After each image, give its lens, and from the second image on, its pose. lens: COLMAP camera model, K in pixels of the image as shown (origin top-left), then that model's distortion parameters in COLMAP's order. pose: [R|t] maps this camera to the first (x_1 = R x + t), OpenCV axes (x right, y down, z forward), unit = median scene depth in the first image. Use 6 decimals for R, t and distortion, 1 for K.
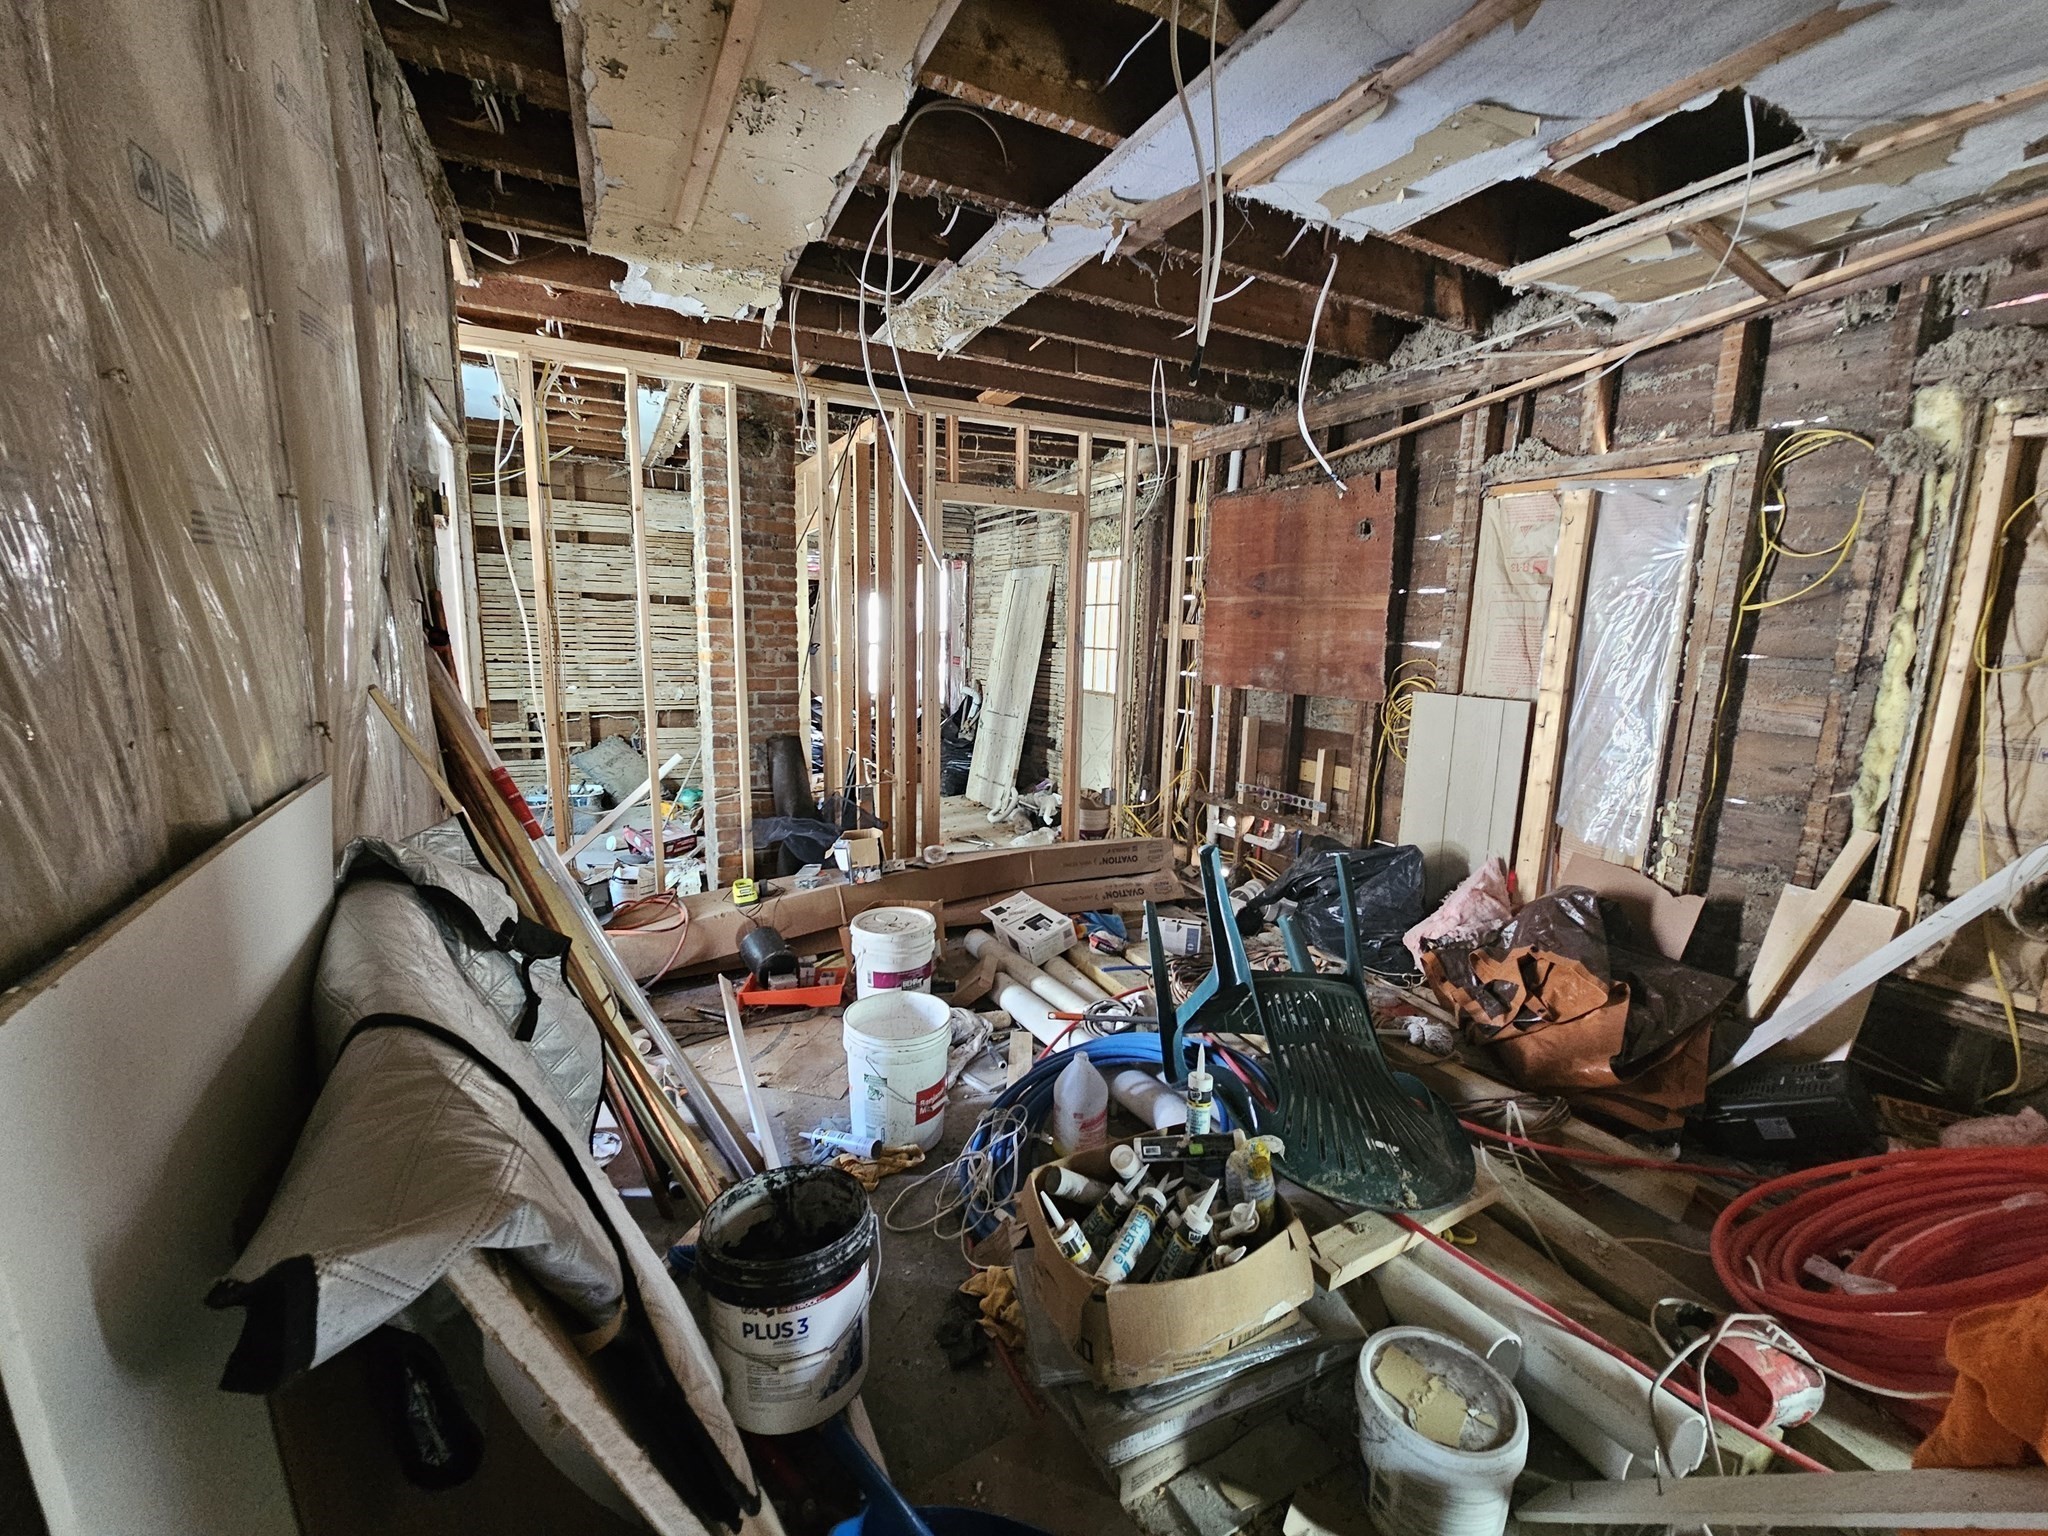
lens RADIAL K [[829.8, 0, 1016.2], [0, 829.8, 770.7], [0, 0, 1]] dist [-0.006112, 0.001133]
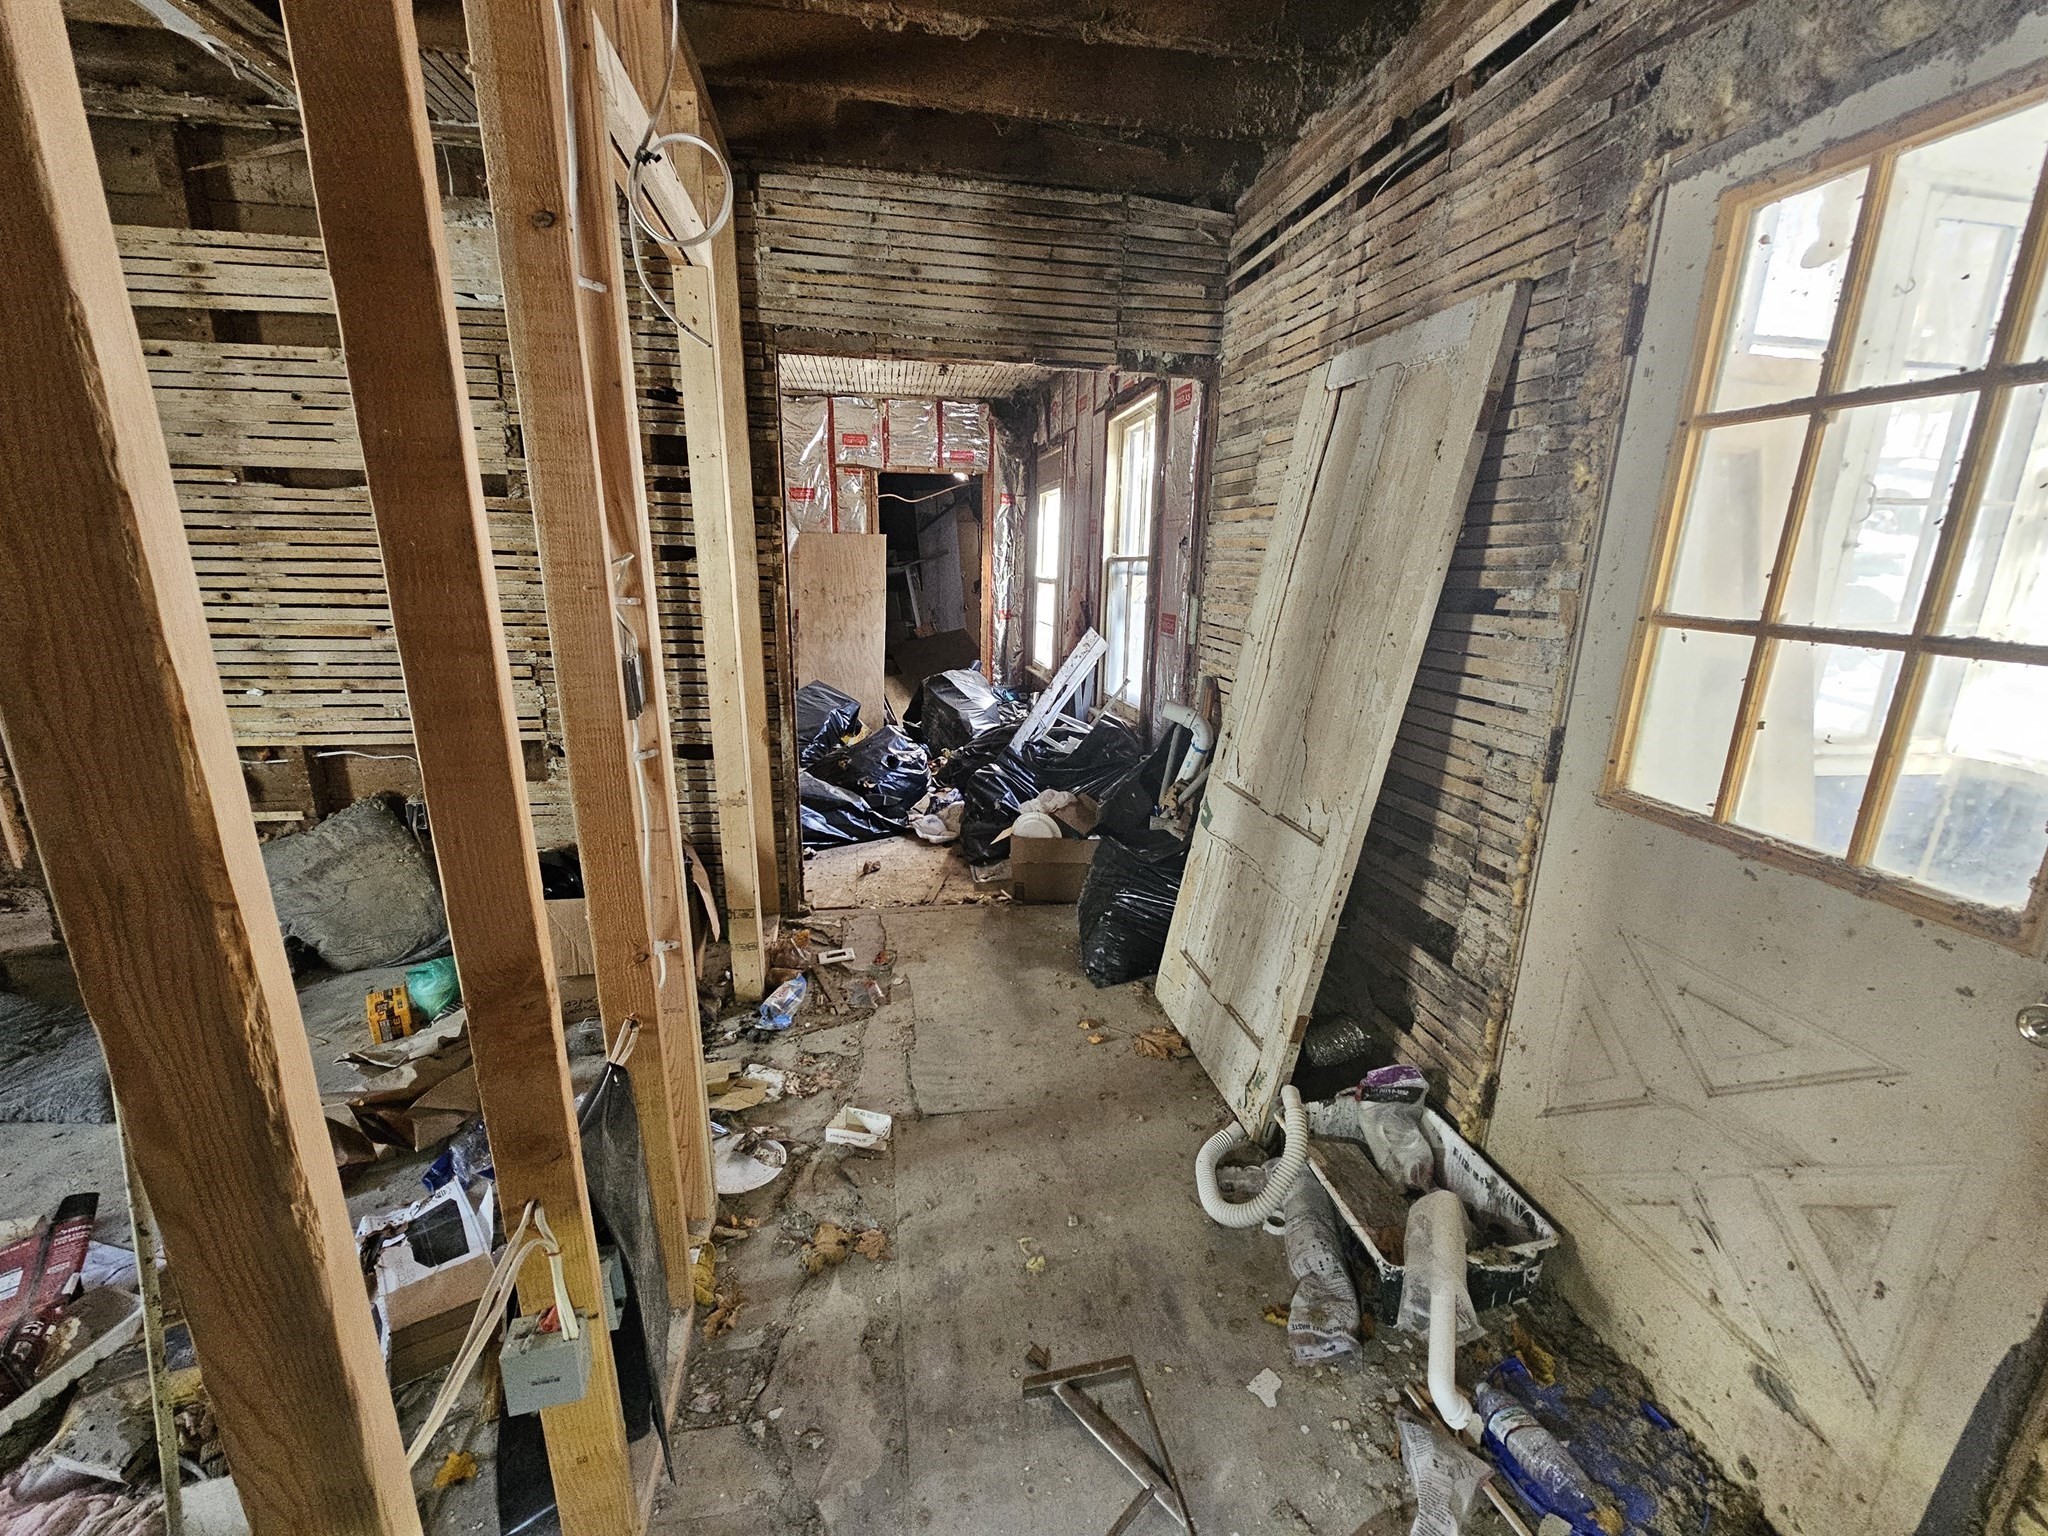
lens RADIAL K [[829.8, 0, 1020.2], [0, 829.8, 775.7], [0, 0, 1]] dist [-0.006112, 0.001133]
pose [[0.954942, 0.067787, -0.288948, -0.017069], [-0.042602, 0.994793, 0.092583, -0.106629], [0.293719, -0.076102, 0.952857, 0.651372]]
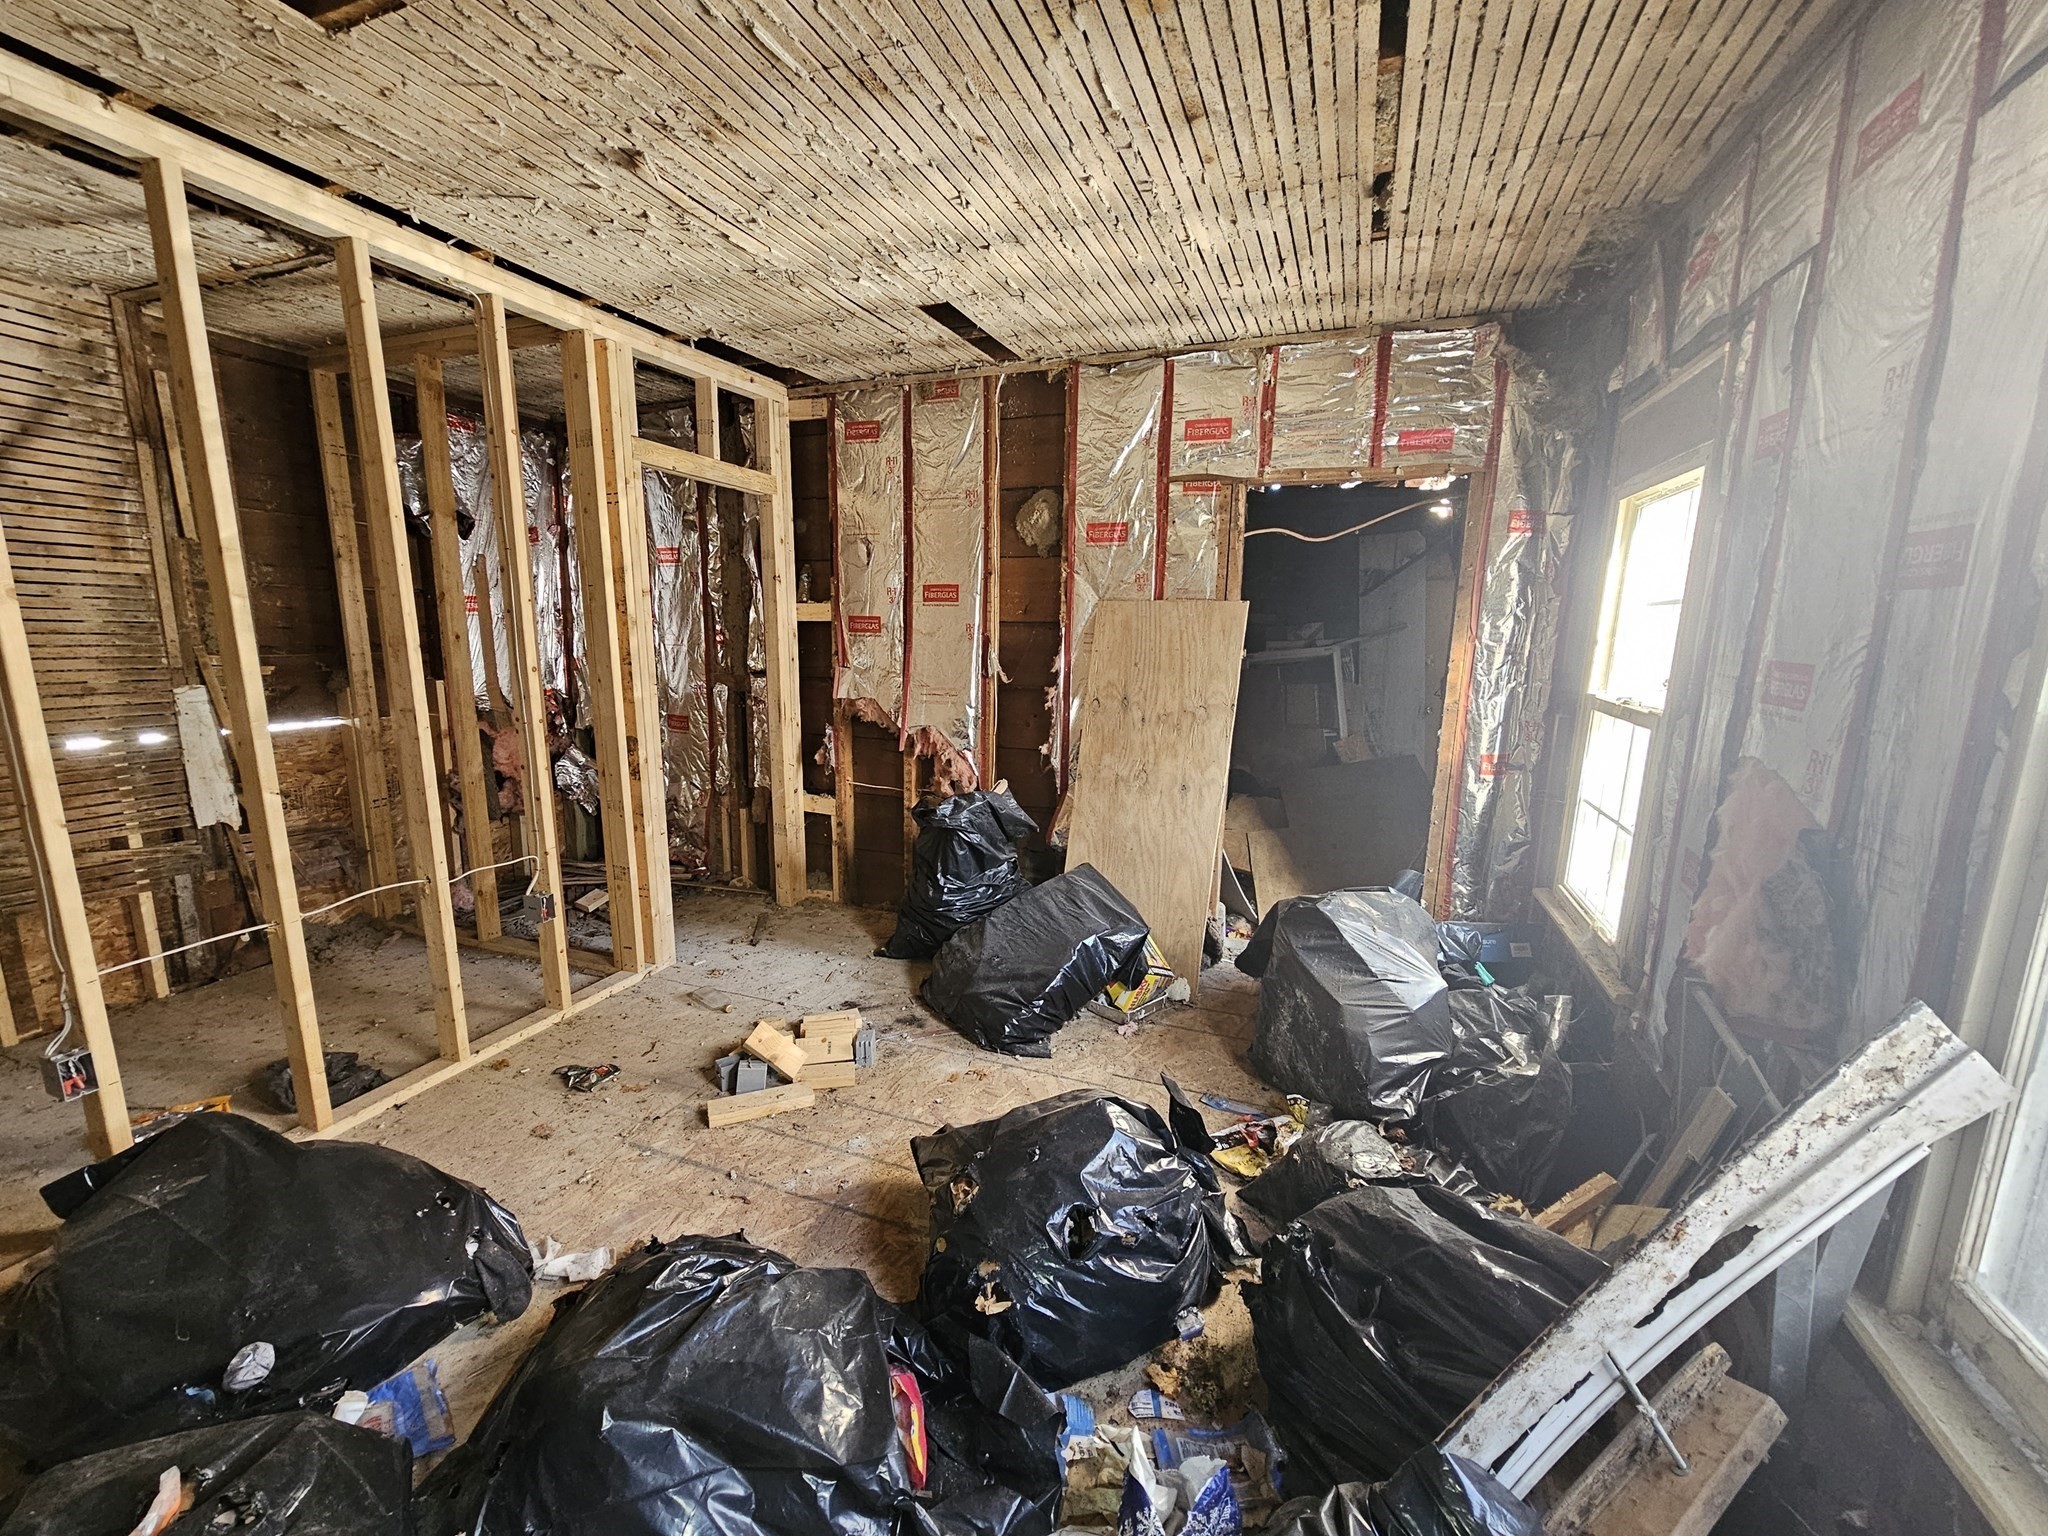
lens RADIAL K [[829.8, 0, 1015.2], [0, 829.8, 772.0], [0, 0, 1]] dist [-0.006112, 0.001133]
pose [[0.661648, 0.123814, -0.739521, -0.165888], [-0.120868, 0.990986, 0.057775, -0.195376], [0.740008, 0.051157, 0.670649, 1.090778]]
